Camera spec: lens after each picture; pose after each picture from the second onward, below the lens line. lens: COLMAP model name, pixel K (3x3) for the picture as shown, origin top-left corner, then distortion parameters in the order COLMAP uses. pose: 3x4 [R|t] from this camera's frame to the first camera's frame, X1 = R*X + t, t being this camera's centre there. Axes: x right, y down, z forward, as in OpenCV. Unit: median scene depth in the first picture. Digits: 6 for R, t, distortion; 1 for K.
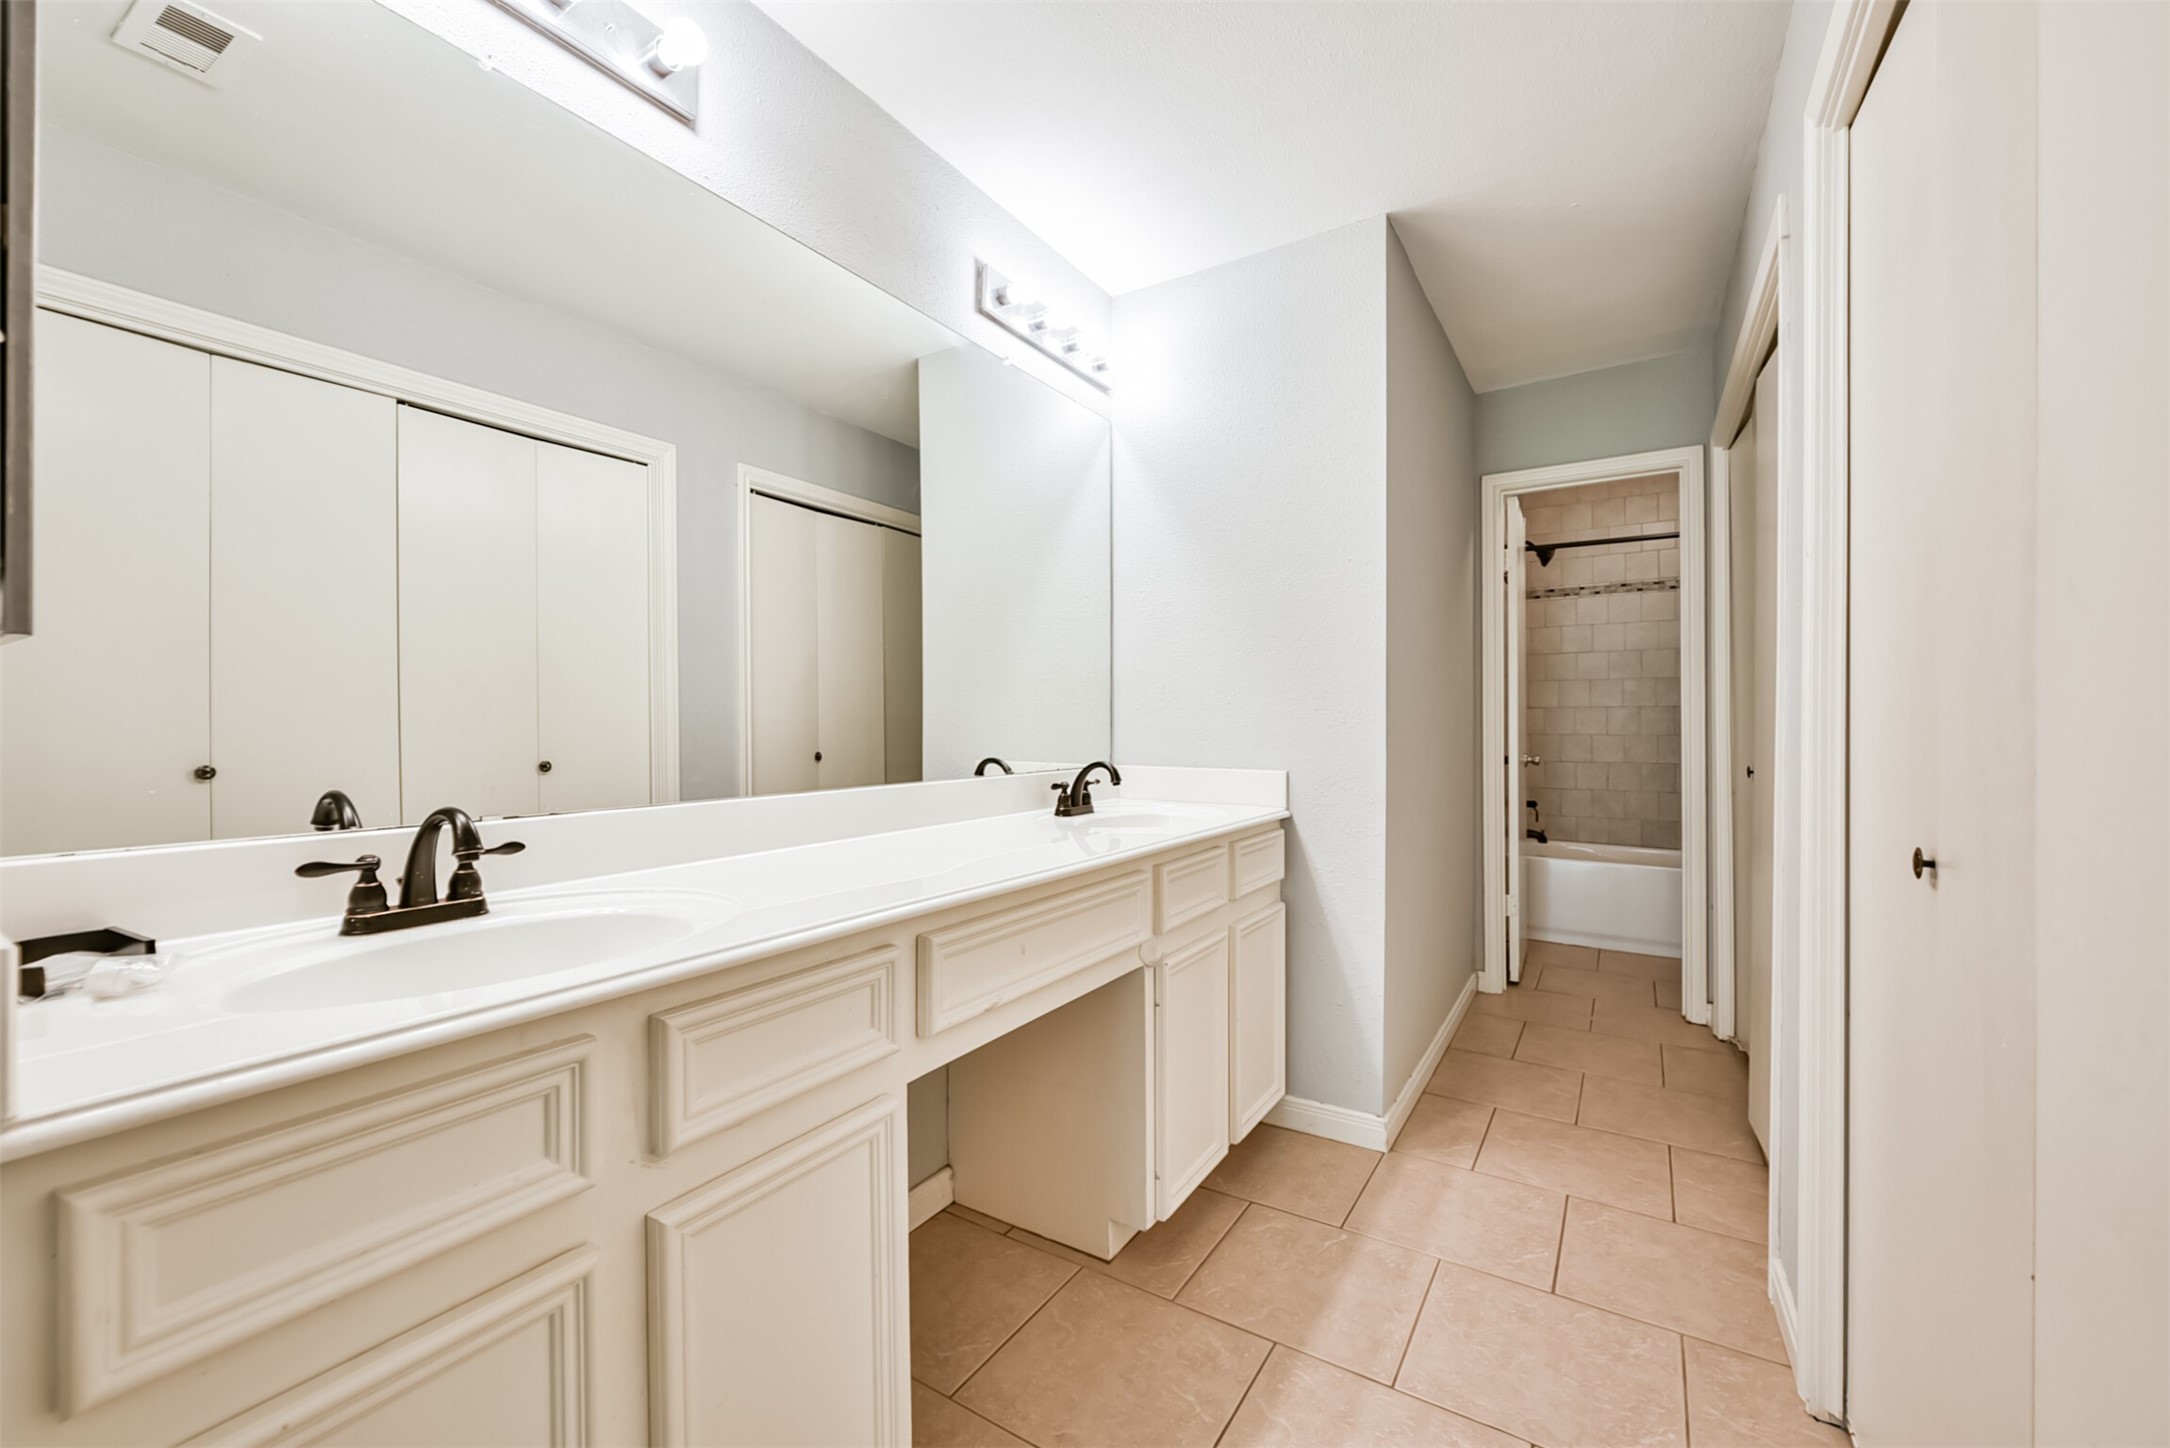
lens RADIAL K [[853.5, 0, 1097.7], [0, 853.5, 722.7], [0, 0, 1]] dist [0.006162, -0.002612]
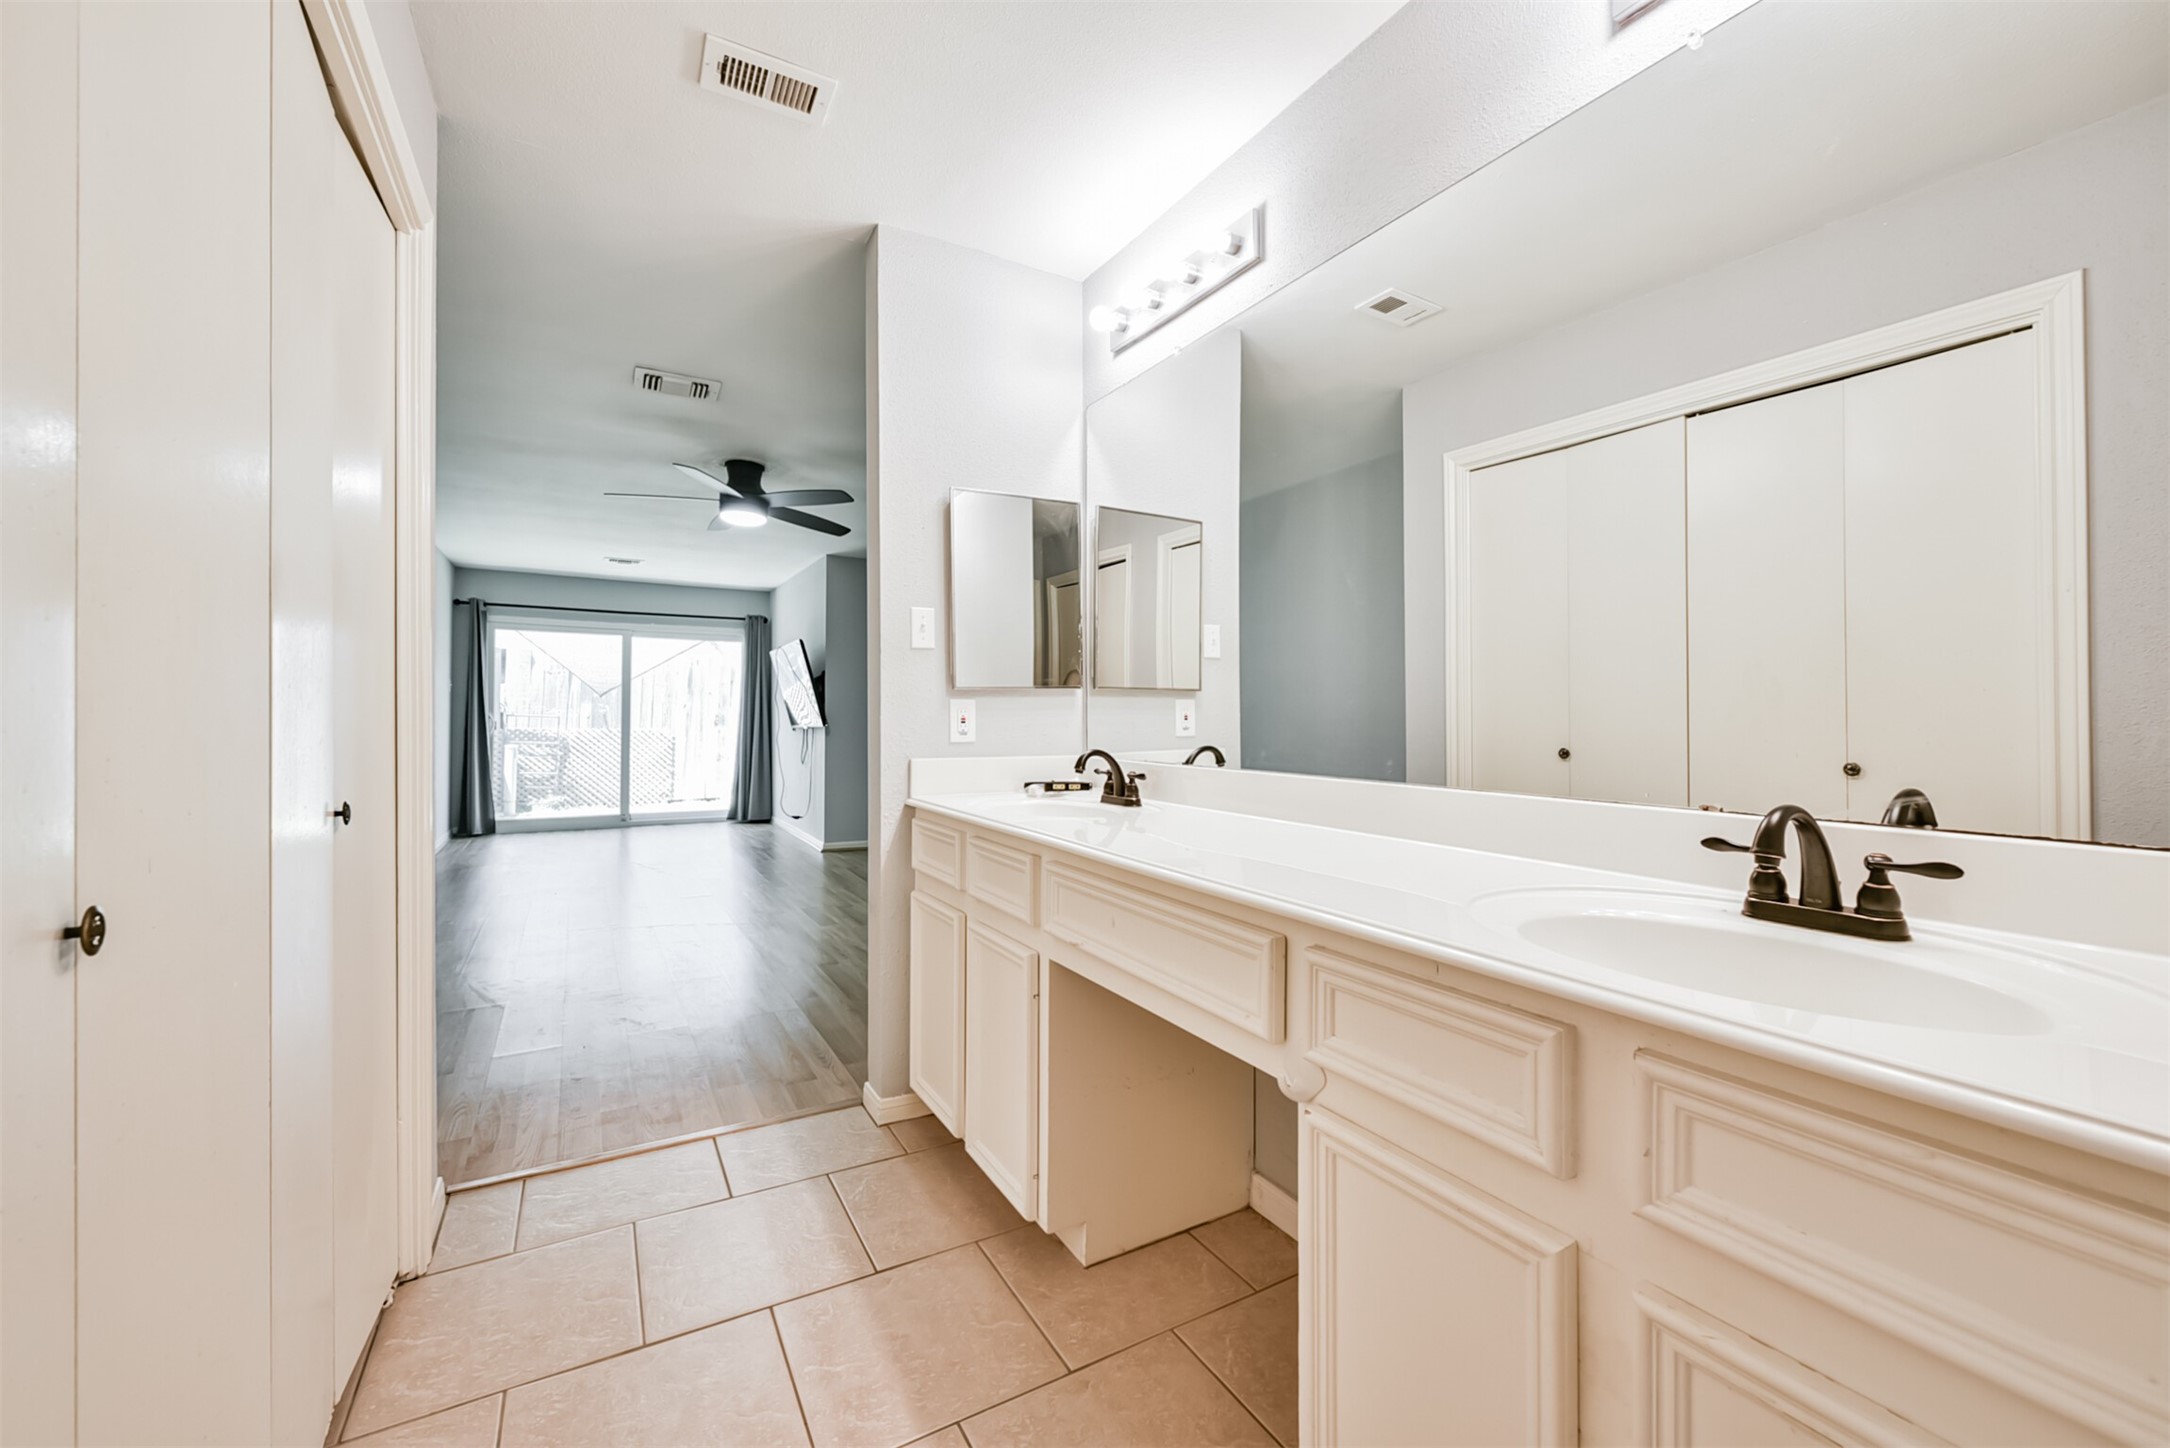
lens RADIAL K [[853.5, 0, 1063.8], [0, 853.5, 721.3], [0, 0, 1]] dist [0.006162, -0.002612]
pose [[-0.471649, -0.000403, -0.881787, 0.441981], [0.004463, 0.999986, -0.002845, 0.006724], [0.881775, -0.005277, -0.471640, 0.717167]]
